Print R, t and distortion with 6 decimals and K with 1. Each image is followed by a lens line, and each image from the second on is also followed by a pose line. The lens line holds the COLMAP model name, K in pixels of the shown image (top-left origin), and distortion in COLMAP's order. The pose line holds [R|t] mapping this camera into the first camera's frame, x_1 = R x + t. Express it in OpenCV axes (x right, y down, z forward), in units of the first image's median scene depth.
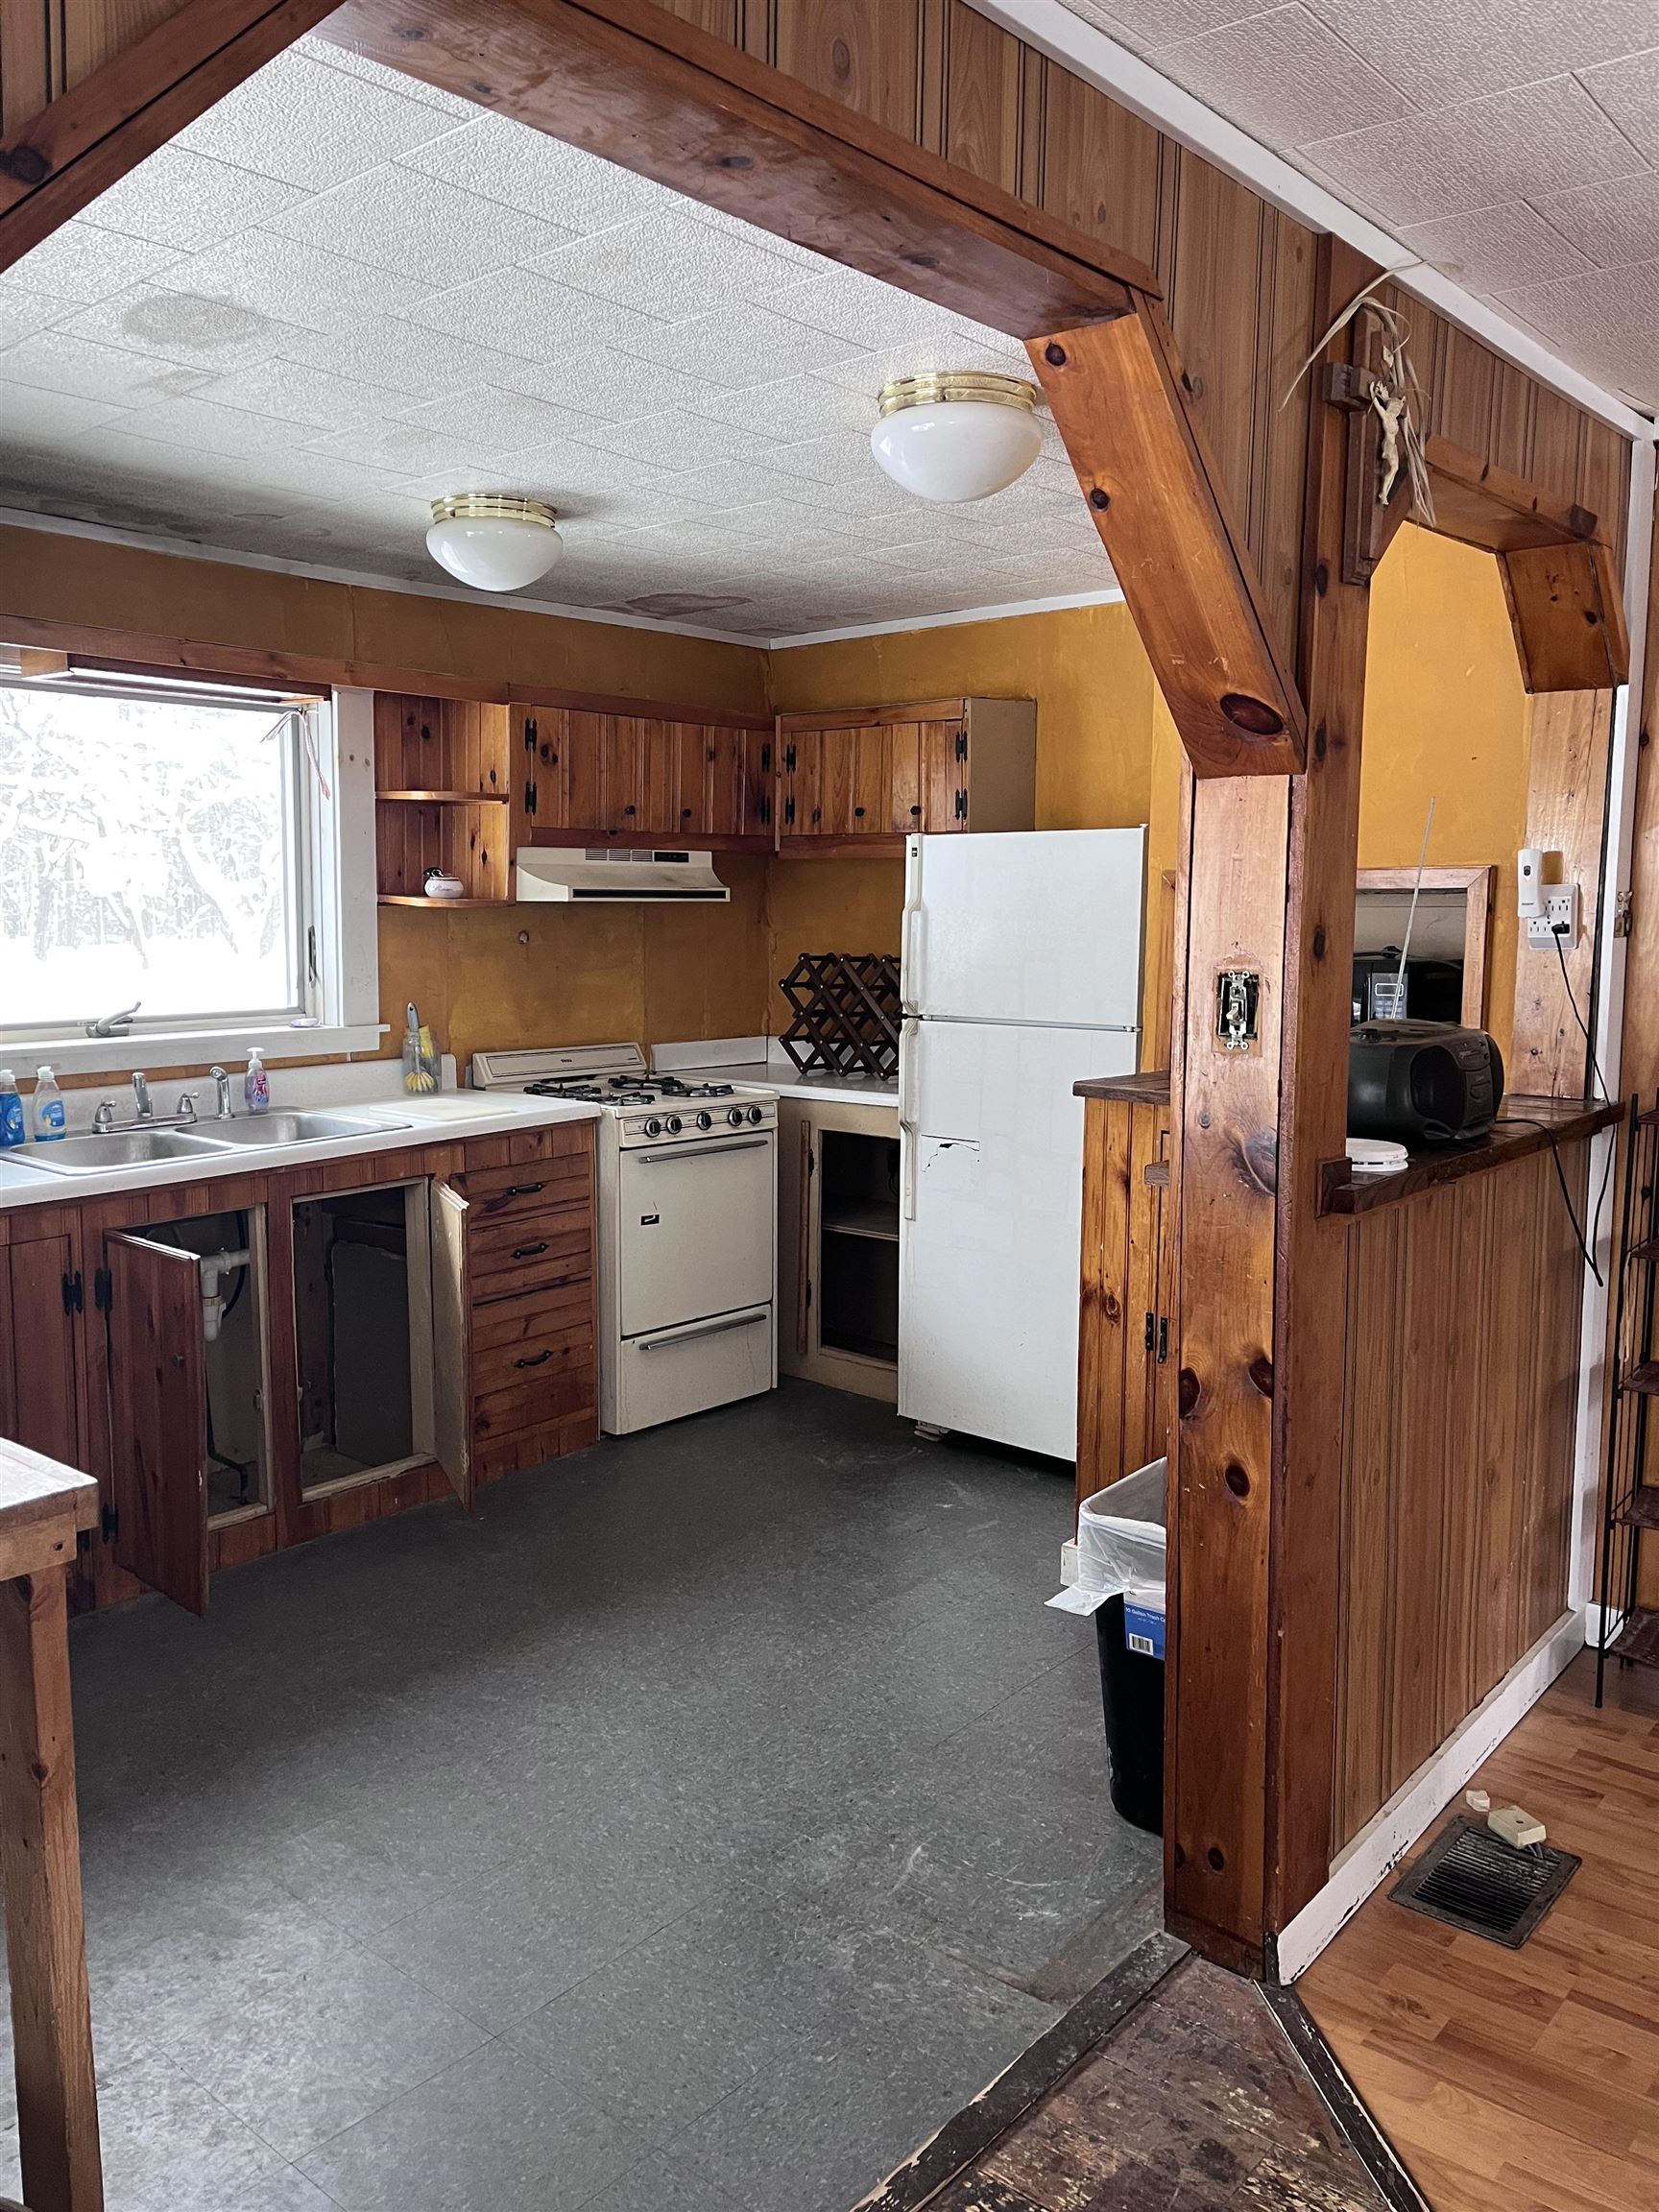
lens RADIAL K [[1664.7, 0, 810.9], [0, 1664.7, 1096.5], [0, 0, 1]] dist [0.072565, -0.102056]
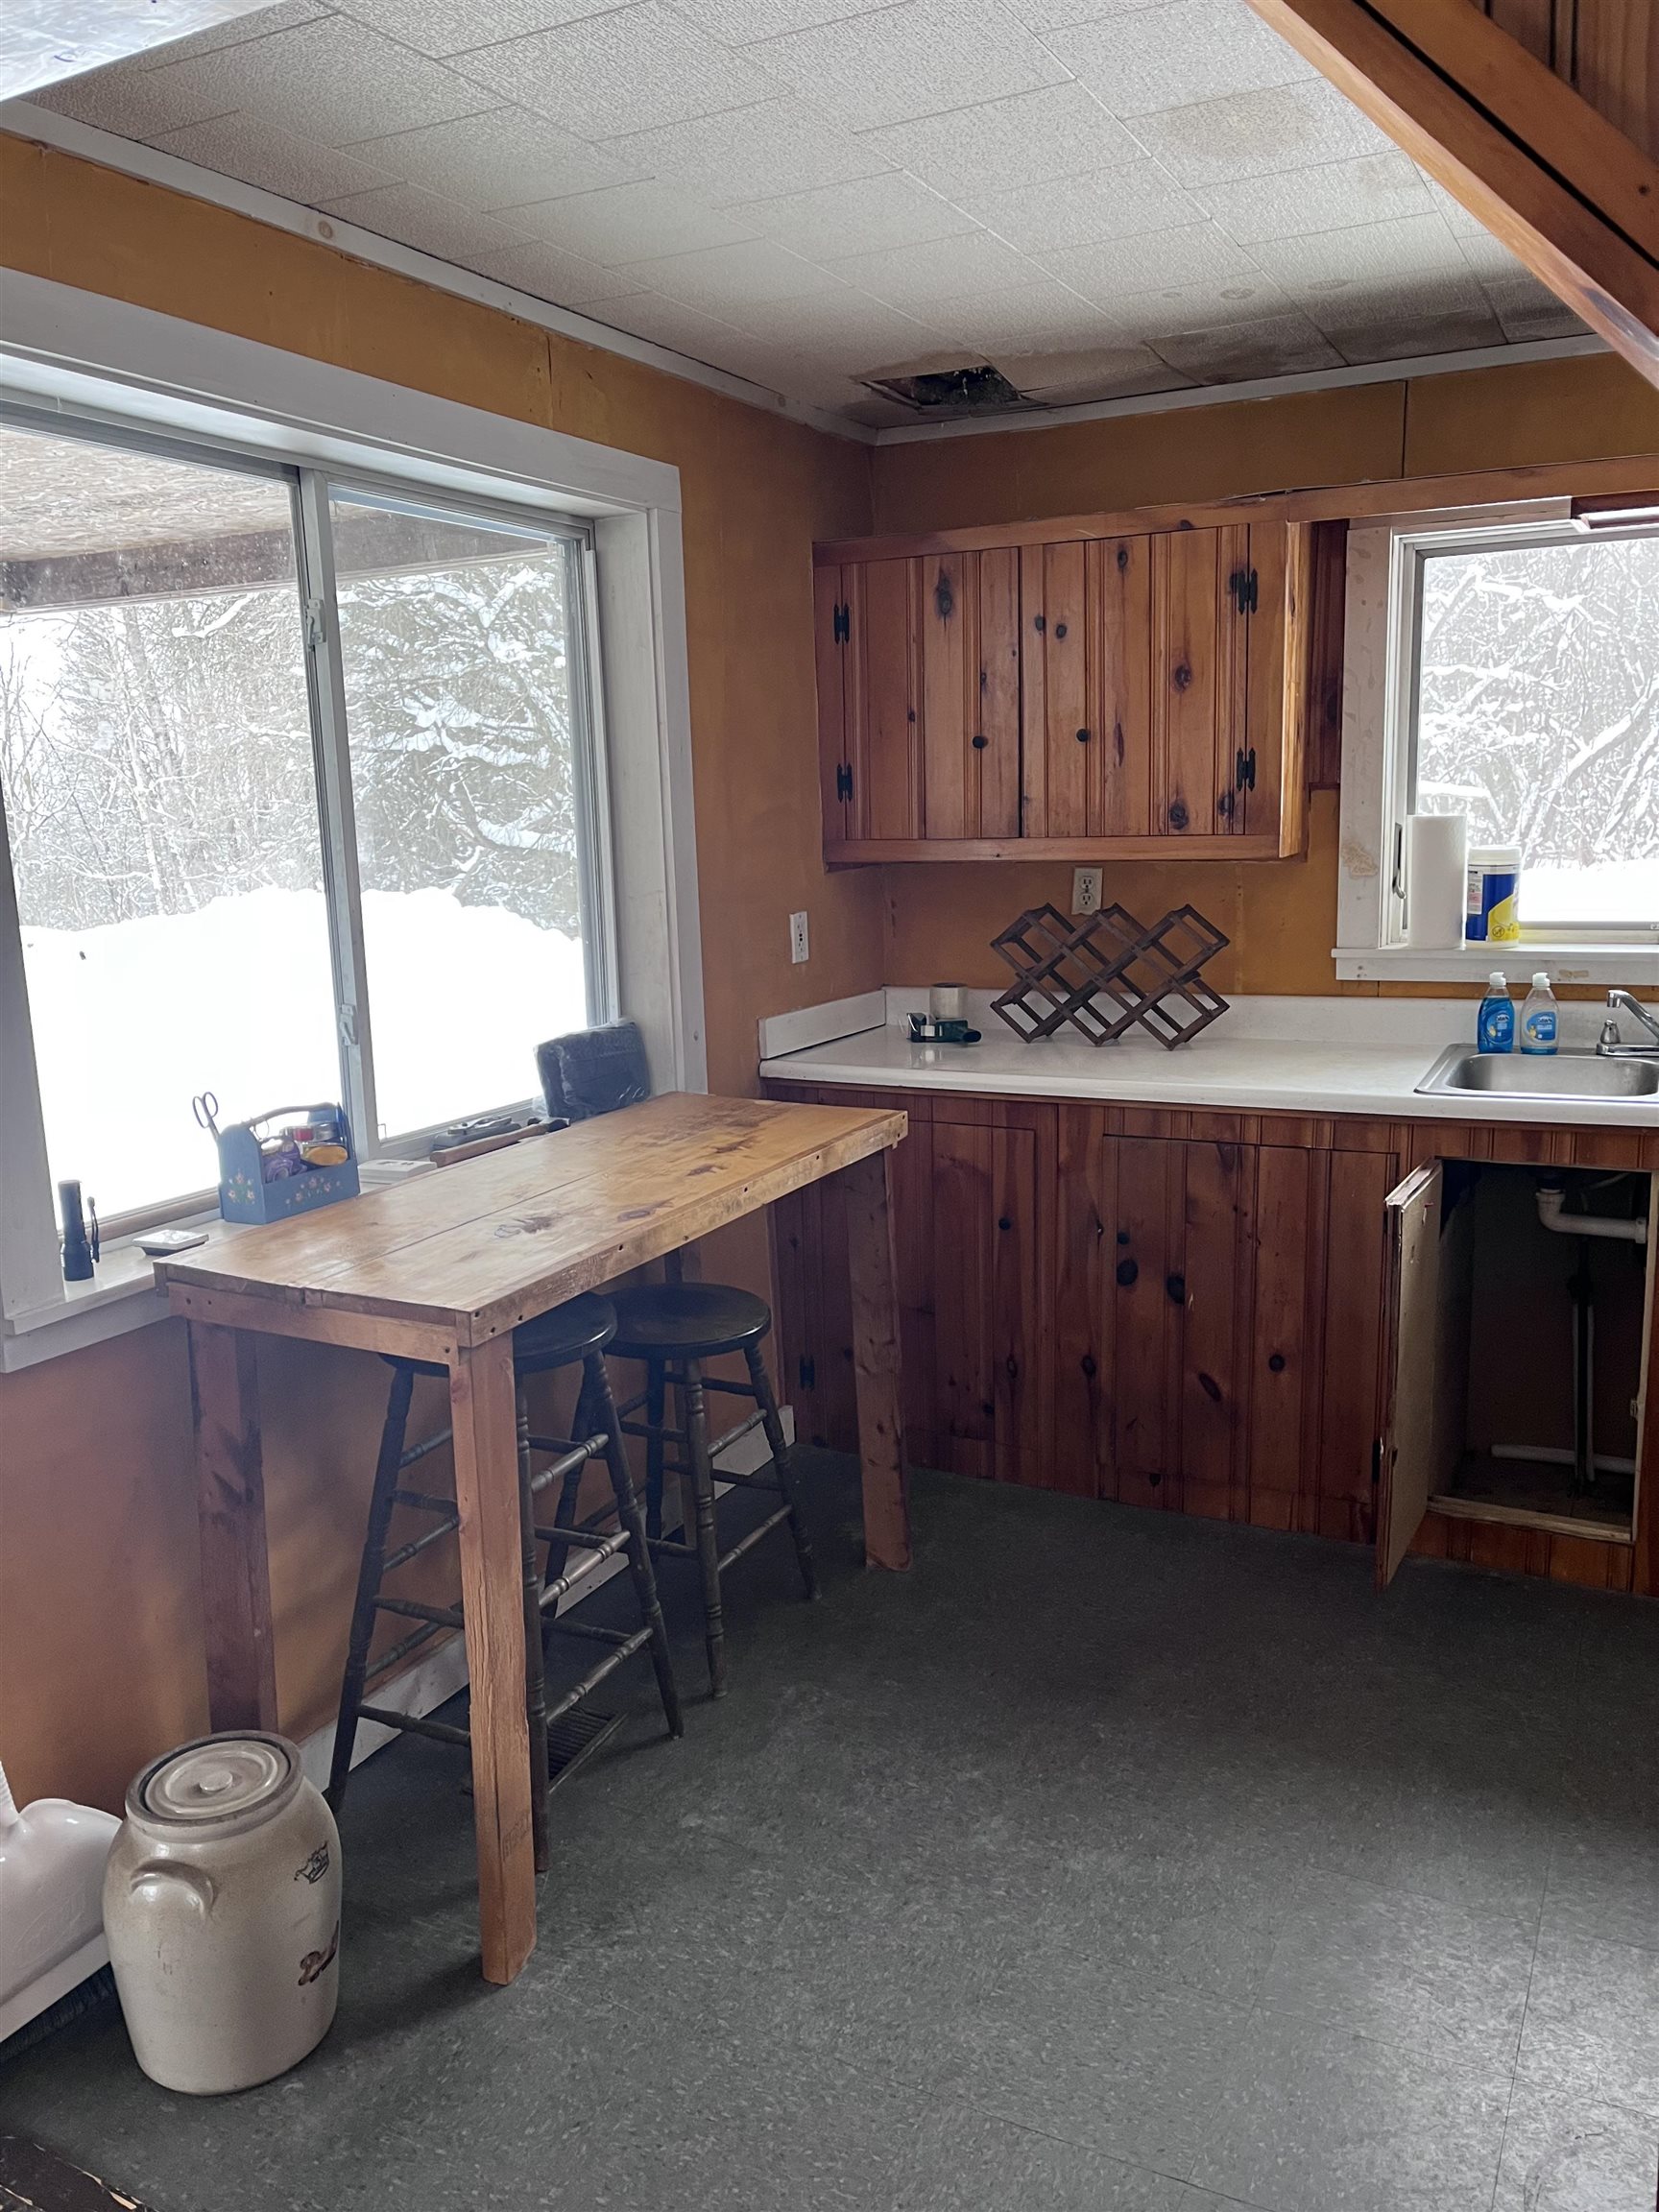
lens RADIAL K [[1664.7, 0, 825.2], [0, 1664.7, 1094.2], [0, 0, 1]] dist [0.072565, -0.102056]
pose [[0.230117, 0.166102, -0.958883, 0.334521], [-0.084432, 0.985018, 0.150367, -0.056937], [0.969494, 0.046358, 0.240693, 0.414646]]
